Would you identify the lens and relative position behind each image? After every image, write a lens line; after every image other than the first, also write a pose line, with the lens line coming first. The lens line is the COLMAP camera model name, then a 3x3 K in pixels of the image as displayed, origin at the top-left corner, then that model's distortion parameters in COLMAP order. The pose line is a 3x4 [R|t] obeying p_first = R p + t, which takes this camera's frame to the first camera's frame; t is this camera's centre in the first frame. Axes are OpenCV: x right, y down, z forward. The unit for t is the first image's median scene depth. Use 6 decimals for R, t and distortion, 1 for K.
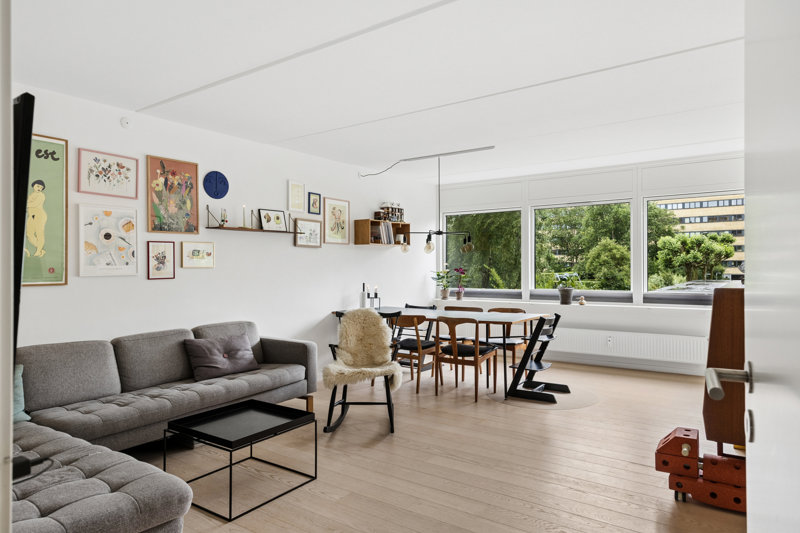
lens RADIAL K [[492.1, 0, 400.0], [0, 492.1, 266.5], [0, 0, 1]] dist [0.001049, 0.000132]
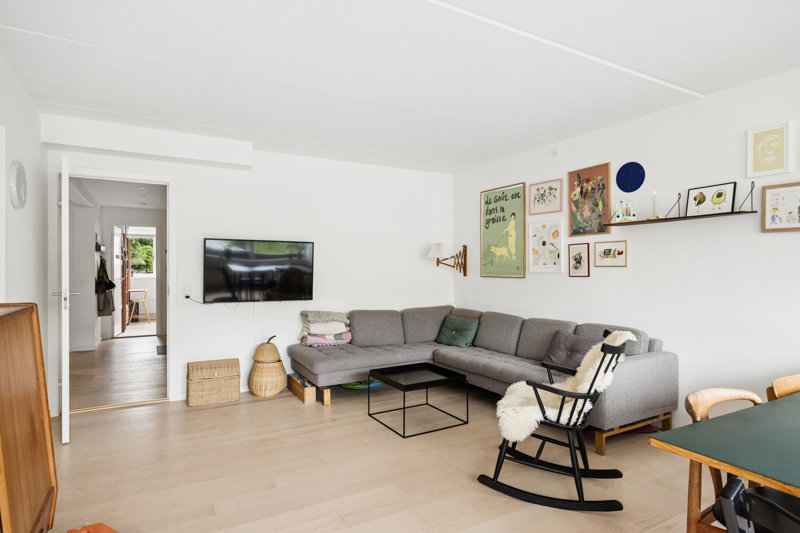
lens RADIAL K [[446.0, 0, 401.4], [0, 446.0, 270.1], [0, 0, 1]] dist [0.003859, 0.000077]
pose [[-0.429968, 0.009062, -0.902799, 0.468432], [0.000817, 0.999953, 0.009648, -0.000343], [0.902844, 0.003410, -0.429955, 0.805440]]
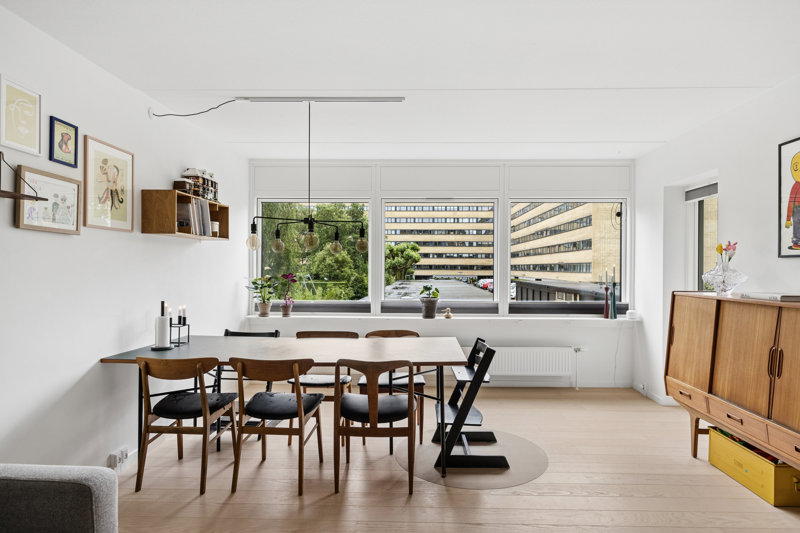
lens RADIAL K [[446.0, 0, 401.4], [0, 446.0, 270.1], [0, 0, 1]] dist [0.003859, 0.000077]
pose [[0.832586, 0.006474, 0.553858, -0.140902], [-0.009455, 0.999952, 0.002526, -0.006934], [-0.553815, -0.007340, 0.832608, 0.450071]]
